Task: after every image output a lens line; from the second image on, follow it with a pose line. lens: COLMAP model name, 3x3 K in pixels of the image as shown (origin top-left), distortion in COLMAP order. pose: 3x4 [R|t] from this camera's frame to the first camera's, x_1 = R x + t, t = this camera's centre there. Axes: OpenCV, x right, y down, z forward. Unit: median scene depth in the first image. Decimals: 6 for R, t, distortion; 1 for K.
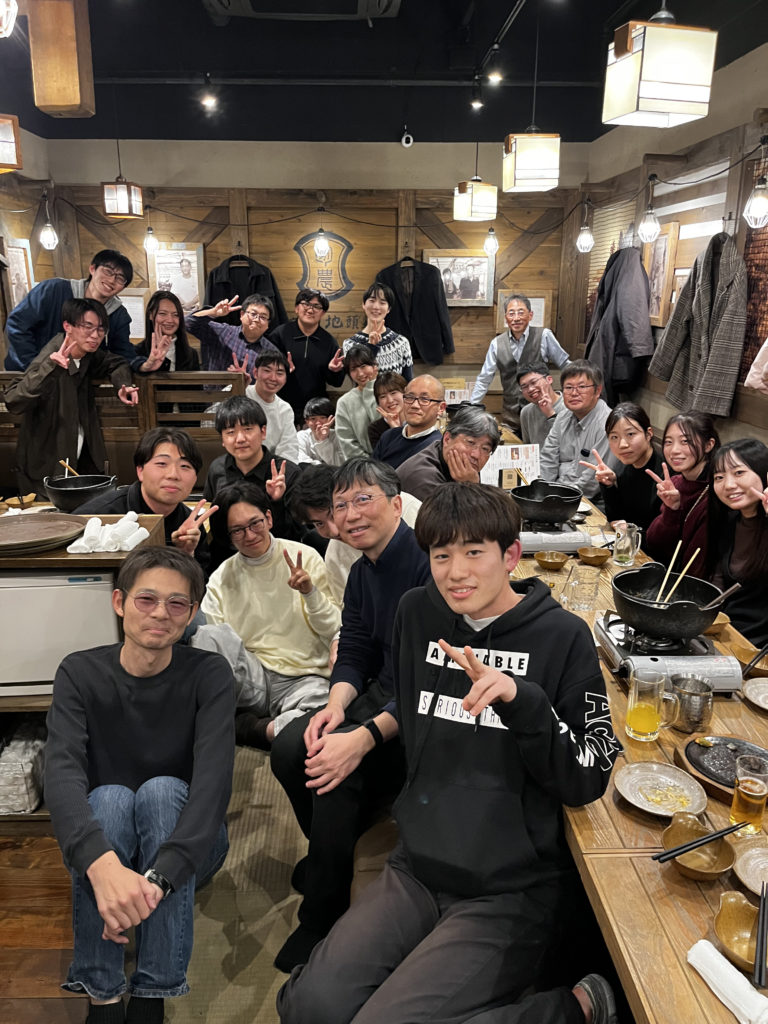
lens RADIAL K [[781.8, 0, 384.0], [0, 781.8, 512.0], [0, 0, 1]] dist [0.073508, -0.083211]
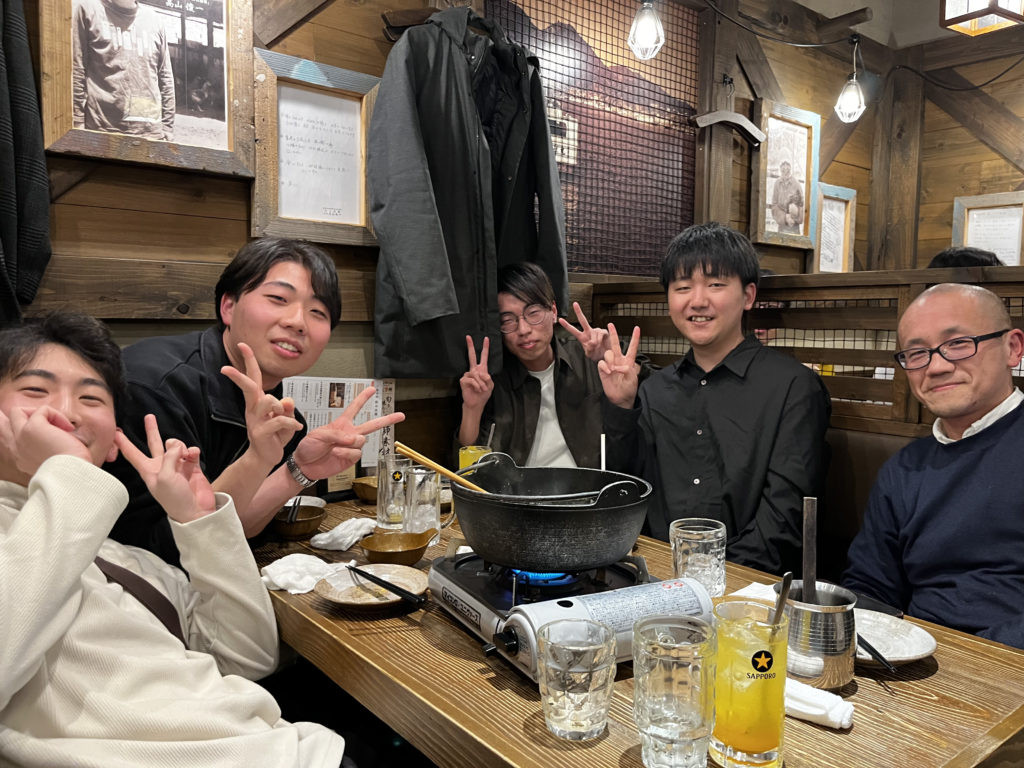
lens RADIAL K [[777.1, 0, 512.0], [0, 777.1, 384.0], [0, 0, 1]] dist [0.044241, -0.079303]
pose [[0.594089, 0.070993, -0.801260, -0.074724], [-0.229117, 0.969772, -0.083954, -0.027299], [0.771079, 0.233459, 0.592397, 0.438544]]
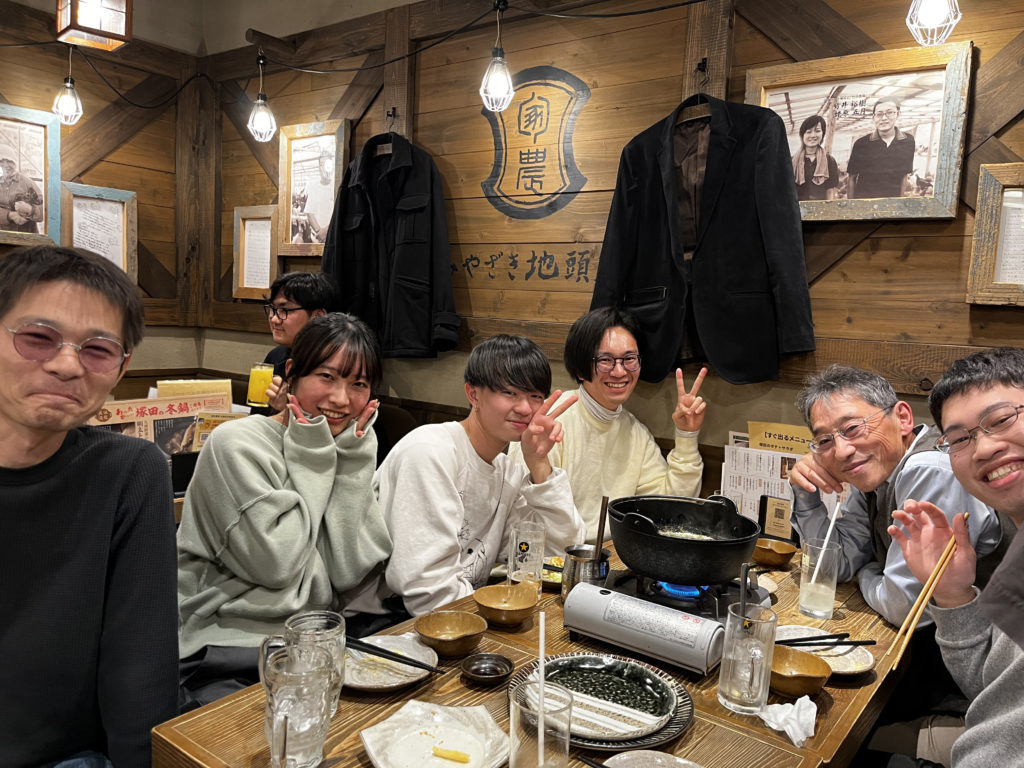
lens RADIAL K [[781.8, 0, 512.0], [0, 781.8, 384.0], [0, 0, 1]] dist [0.073508, -0.083211]
pose [[0.768219, 0.099312, -0.632438, 0.214488], [-0.222181, 0.967851, -0.117899, -0.125532], [0.600397, 0.231088, 0.765586, 0.688949]]
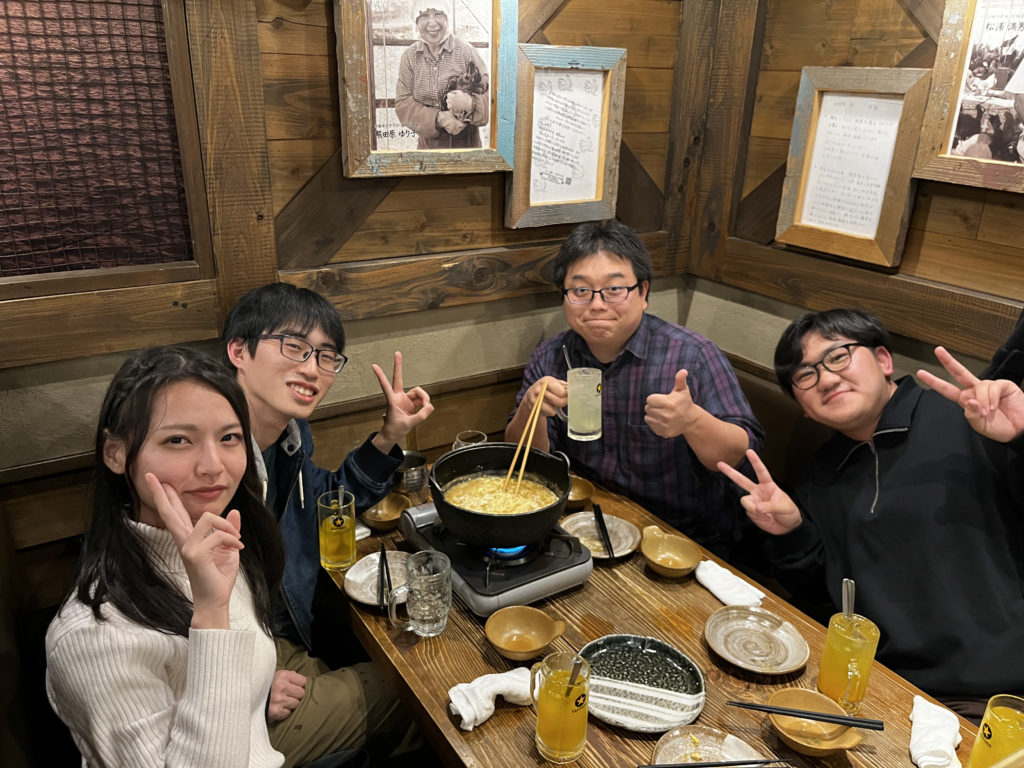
lens RADIAL K [[777.1, 0, 512.0], [0, 777.1, 384.0], [0, 0, 1]] dist [0.044241, -0.079303]
pose [[0.496496, 0.334001, -0.801208, -0.116169], [-0.260745, 0.937769, 0.229350, -0.204974], [0.827951, 0.095040, 0.552688, 0.739979]]
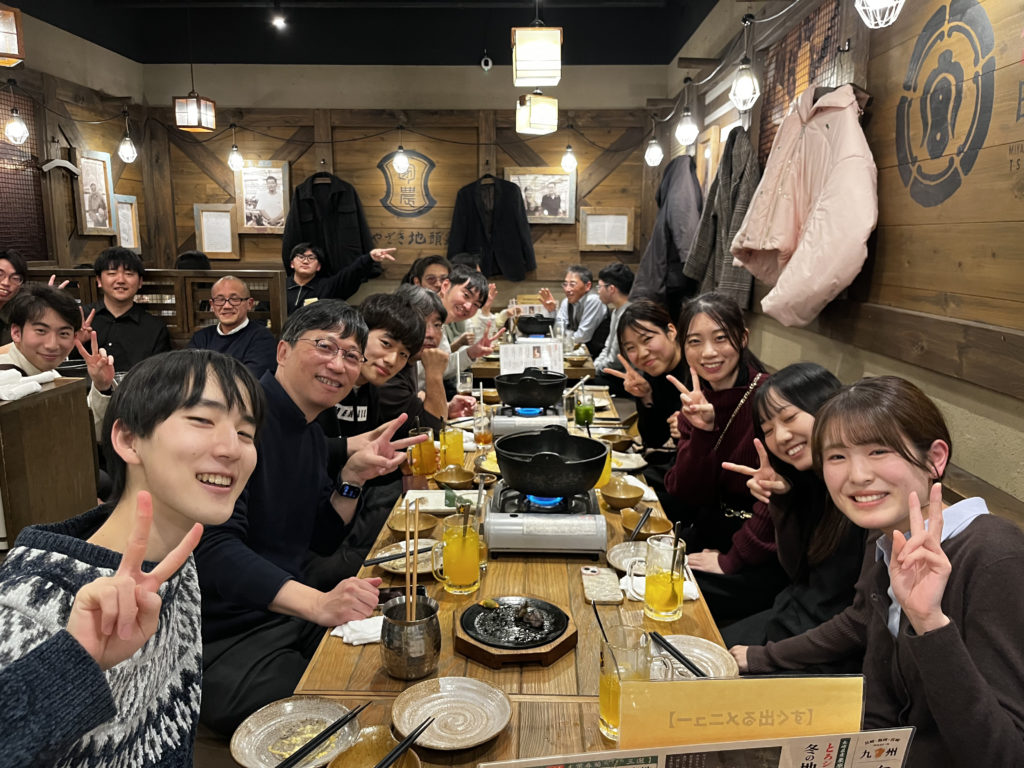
lens RADIAL K [[781.8, 0, 512.0], [0, 781.8, 384.0], [0, 0, 1]] dist [0.073508, -0.083211]
pose [[0.997791, 0.016205, -0.064423, 0.129683], [-0.022230, 0.995329, -0.093948, 0.036898], [0.062600, 0.095173, 0.993491, 0.028120]]
